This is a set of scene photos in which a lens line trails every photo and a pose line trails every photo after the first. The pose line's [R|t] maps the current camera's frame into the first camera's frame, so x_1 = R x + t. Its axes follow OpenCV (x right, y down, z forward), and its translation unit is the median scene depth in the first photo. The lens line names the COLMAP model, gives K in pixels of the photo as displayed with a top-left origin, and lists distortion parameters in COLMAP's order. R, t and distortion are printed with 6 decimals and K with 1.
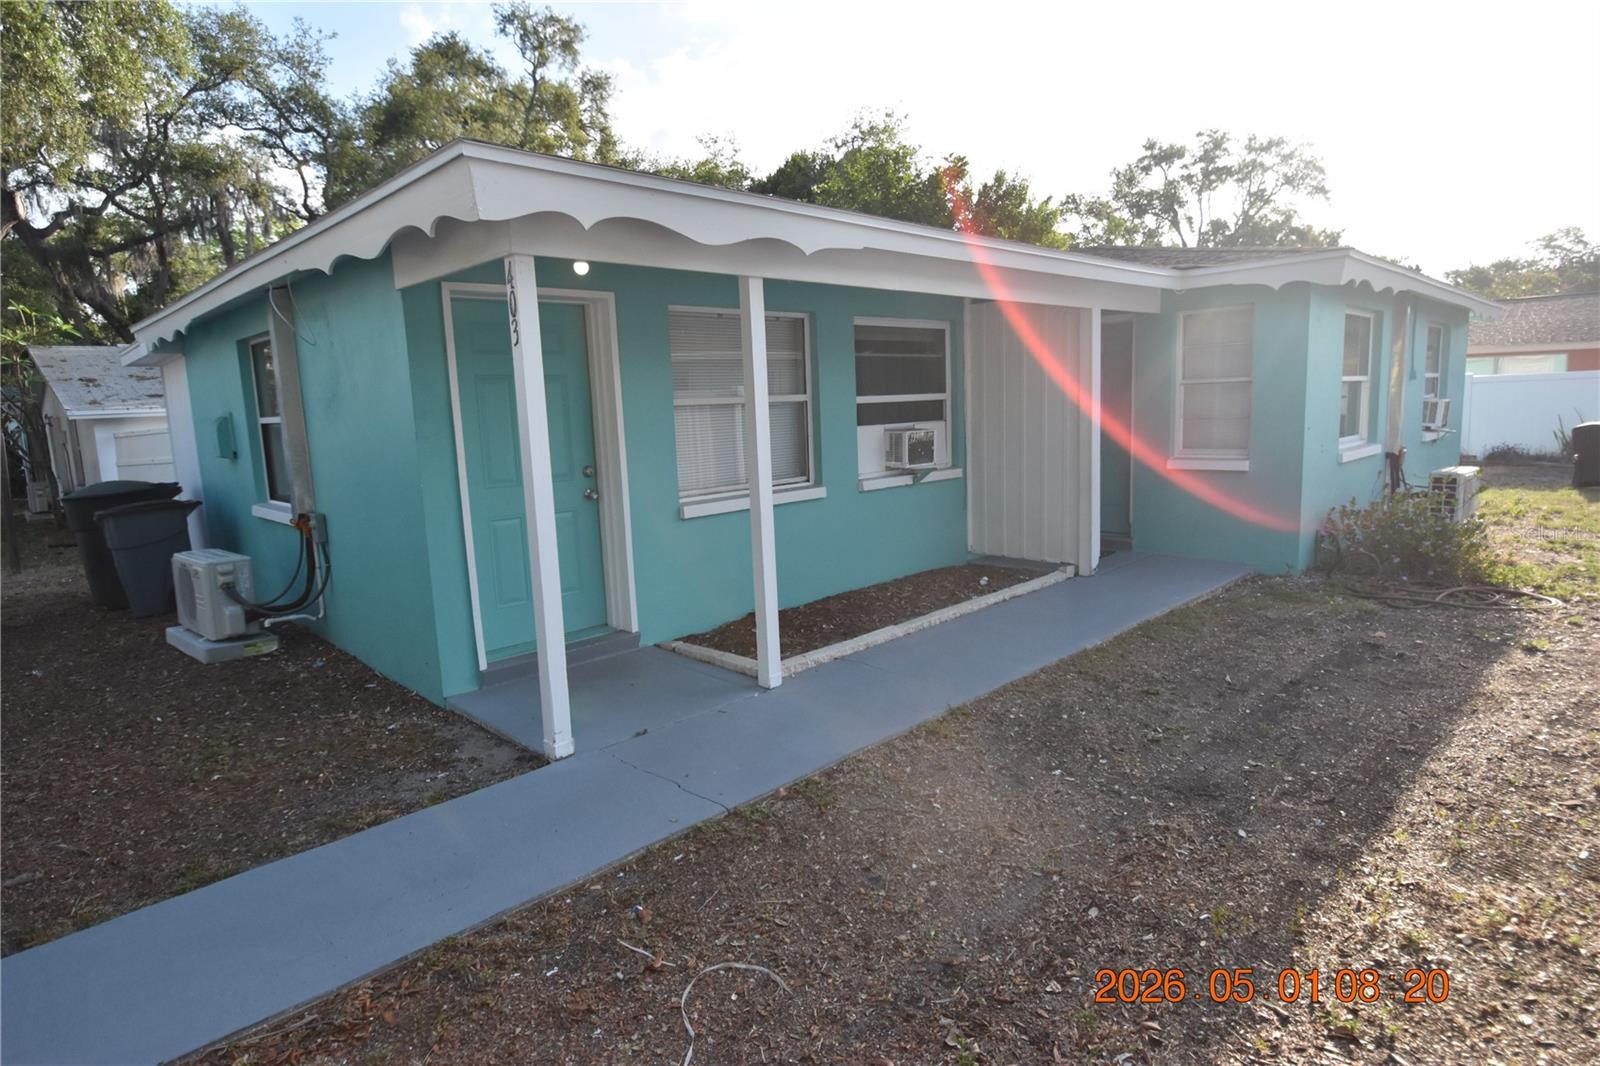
lens RADIAL K [[881.7, 0, 800.0], [0, 881.7, 533.0], [0, 0, 1]] dist [-0.004909, -0.001037]
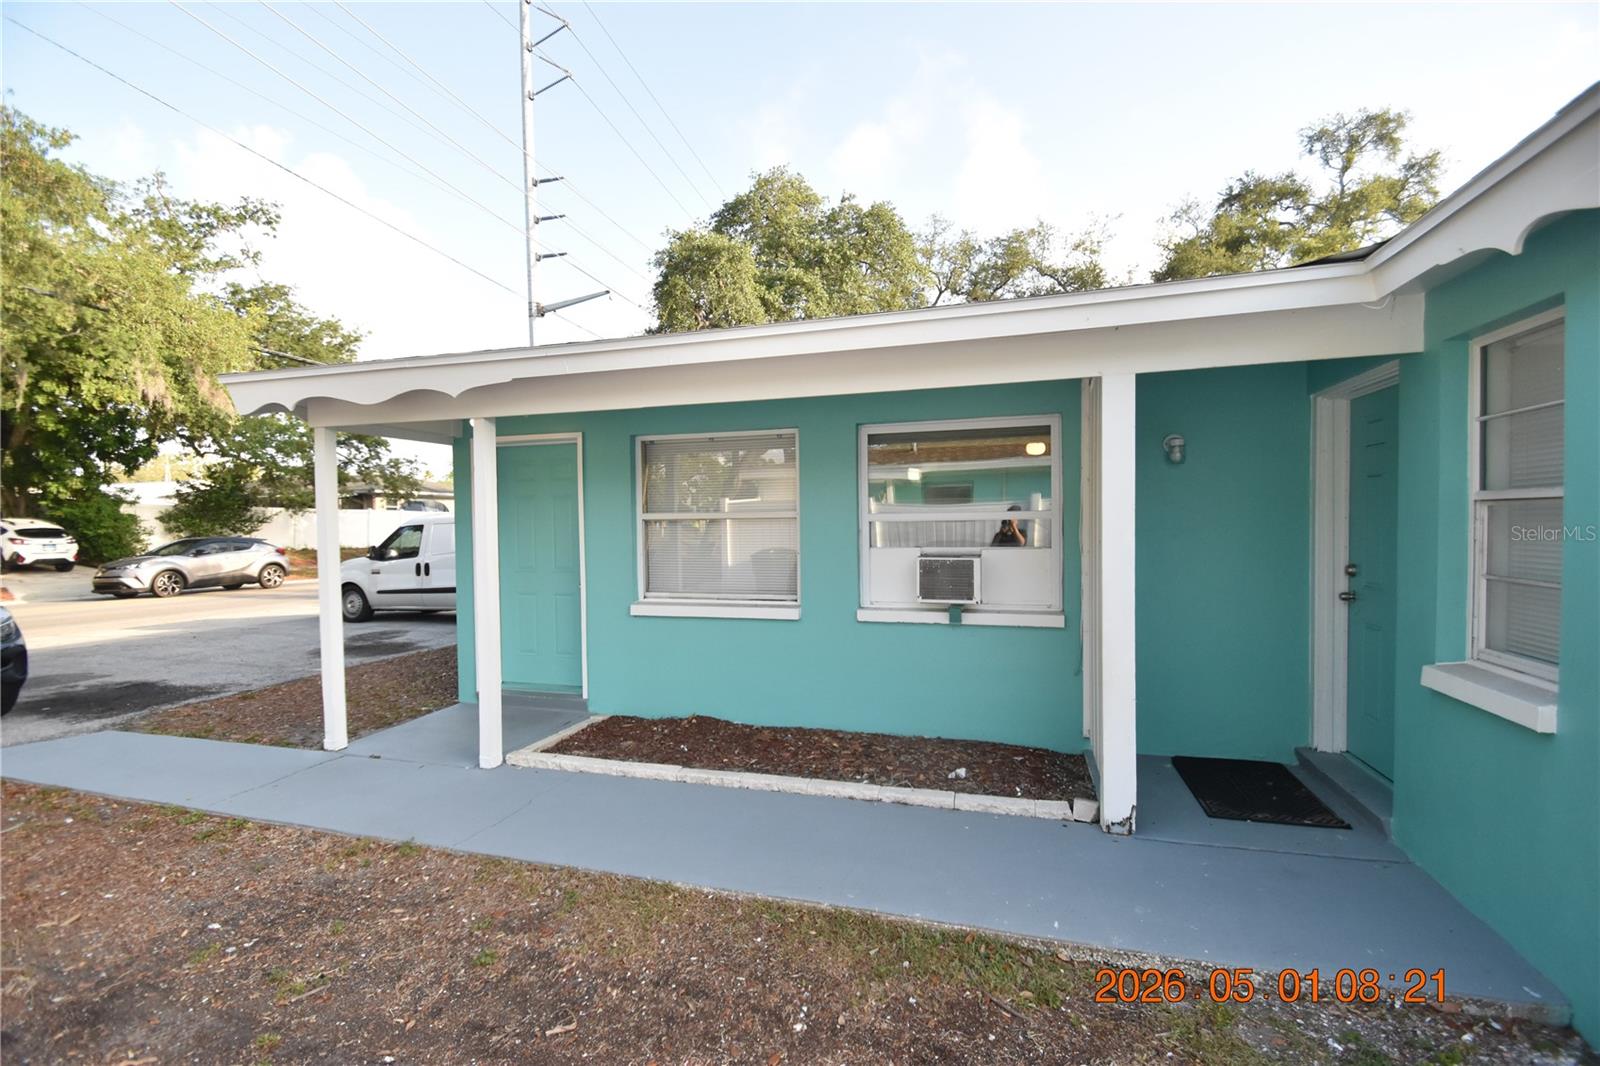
lens RADIAL K [[701.1, 0, 797.8], [0, 701.1, 540.9], [0, 0, 1]] dist [0.014517, -0.015547]
pose [[0.478103, 0.060866, -0.876192, 0.429375], [-0.134713, 0.990874, -0.004675, -0.075998], [0.867911, 0.120270, 0.481939, 0.397030]]
